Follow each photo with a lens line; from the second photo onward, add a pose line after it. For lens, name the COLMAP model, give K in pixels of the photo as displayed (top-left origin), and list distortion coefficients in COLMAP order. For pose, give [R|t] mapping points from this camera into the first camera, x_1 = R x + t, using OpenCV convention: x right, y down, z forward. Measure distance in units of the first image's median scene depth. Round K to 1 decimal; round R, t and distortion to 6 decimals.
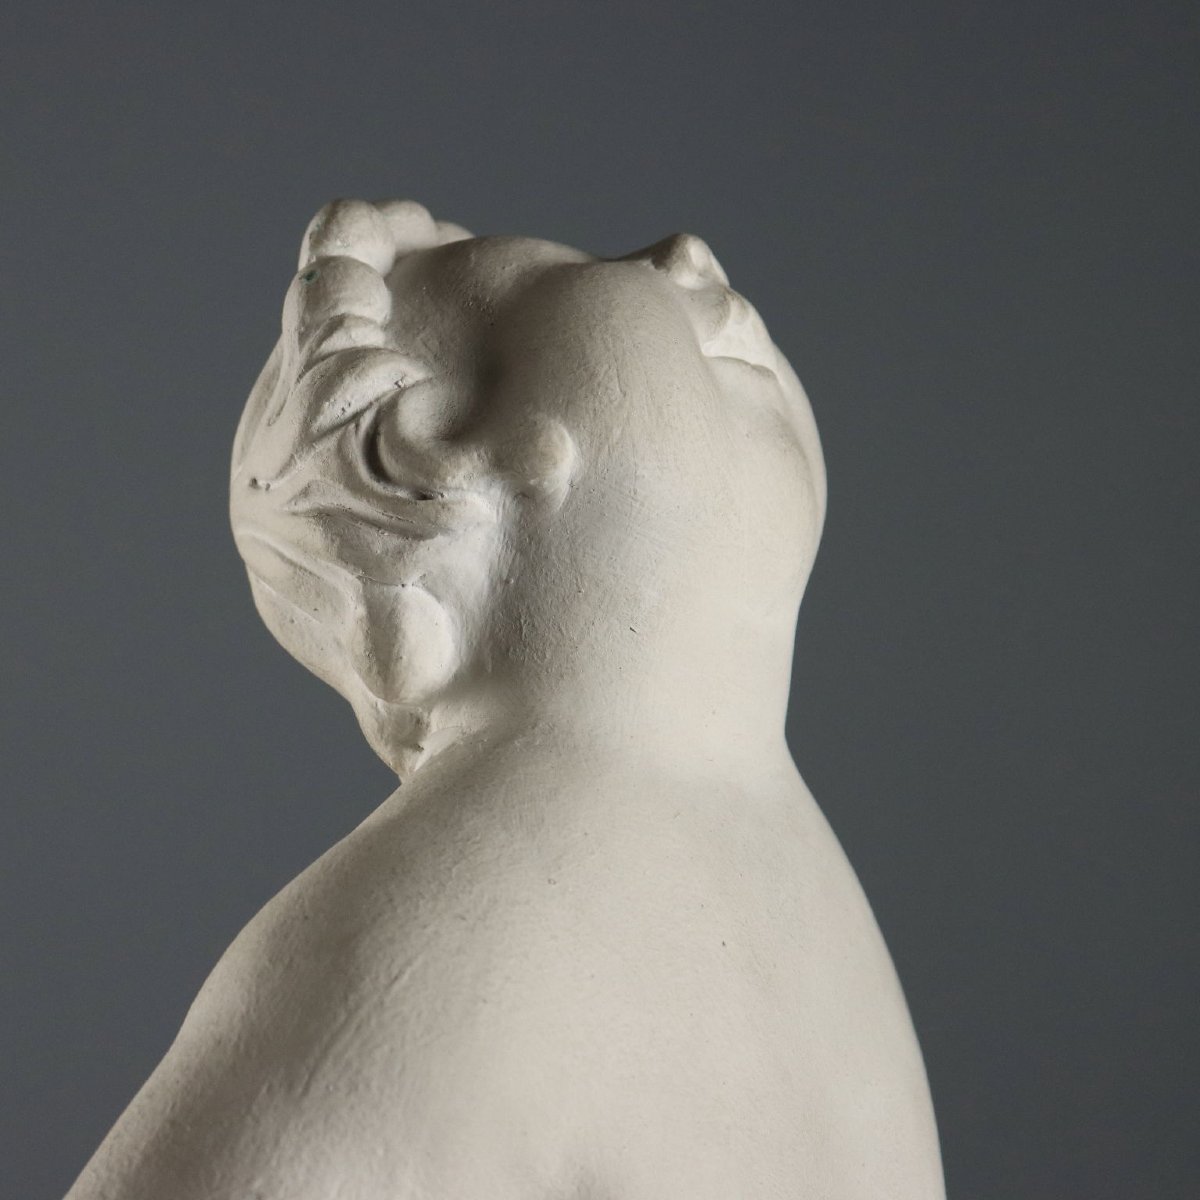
lens RADIAL K [[3992.2, 0, 600.0], [0, 3992.2, 600.0], [0, 0, 1]] dist [-0.081765, -0.703276]
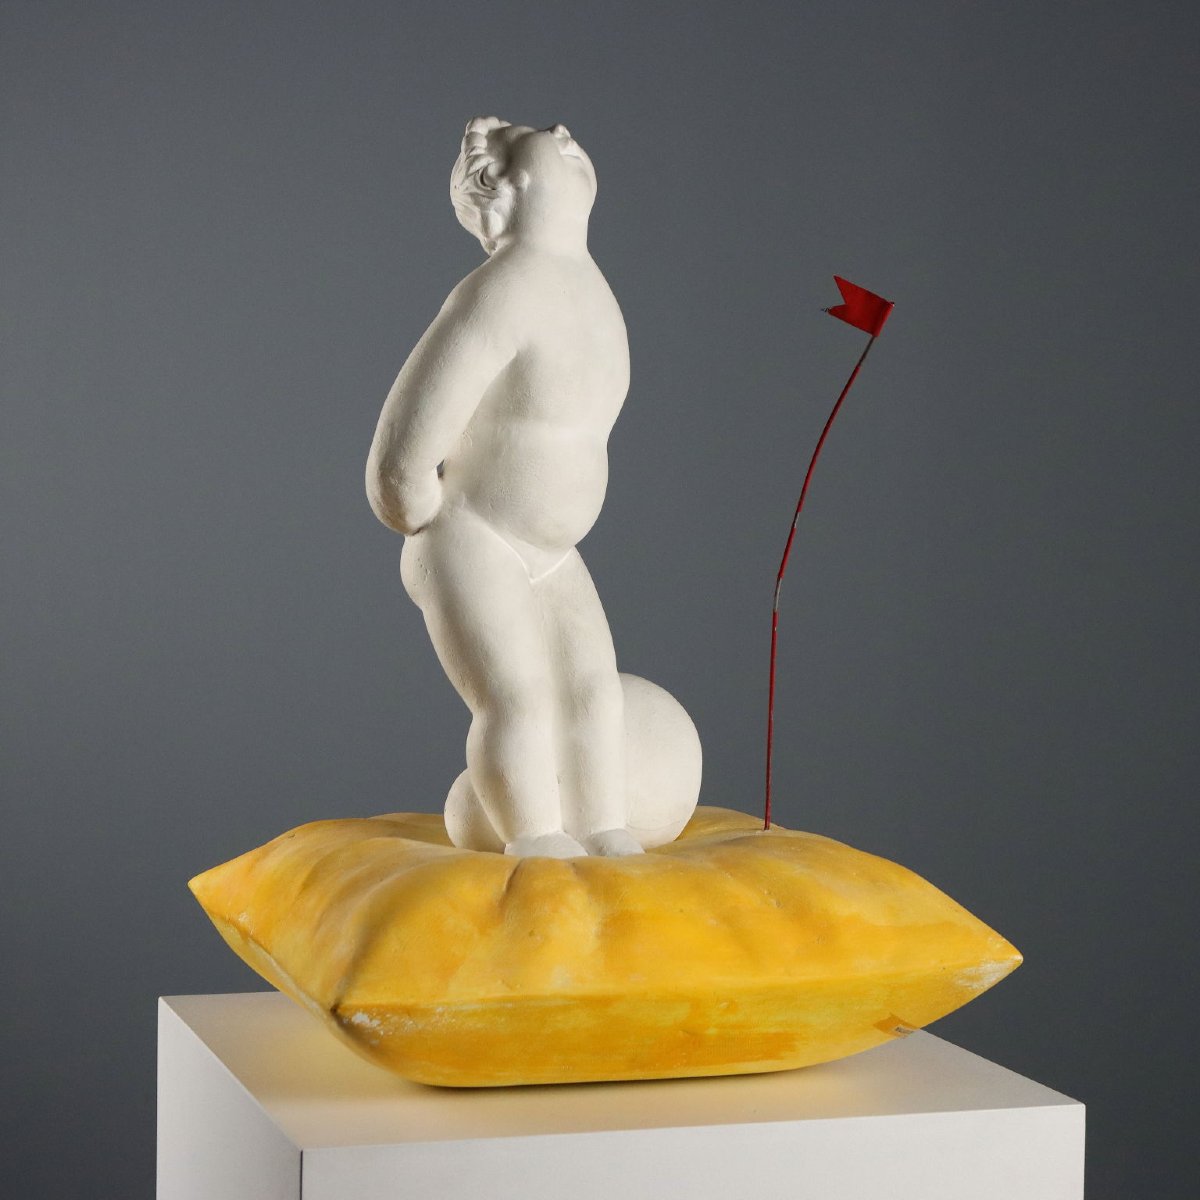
lens RADIAL K [[2744.5, 0, 600.0], [0, 2744.5, 600.0], [0, 0, 1]] dist [-0.034052, 0.053927]
pose [[0.998132, -0.007369, -0.060654, 0.241212], [0.014046, 0.993788, 0.110401, 0.087689], [0.059464, -0.111047, 0.992035, -1.933767]]
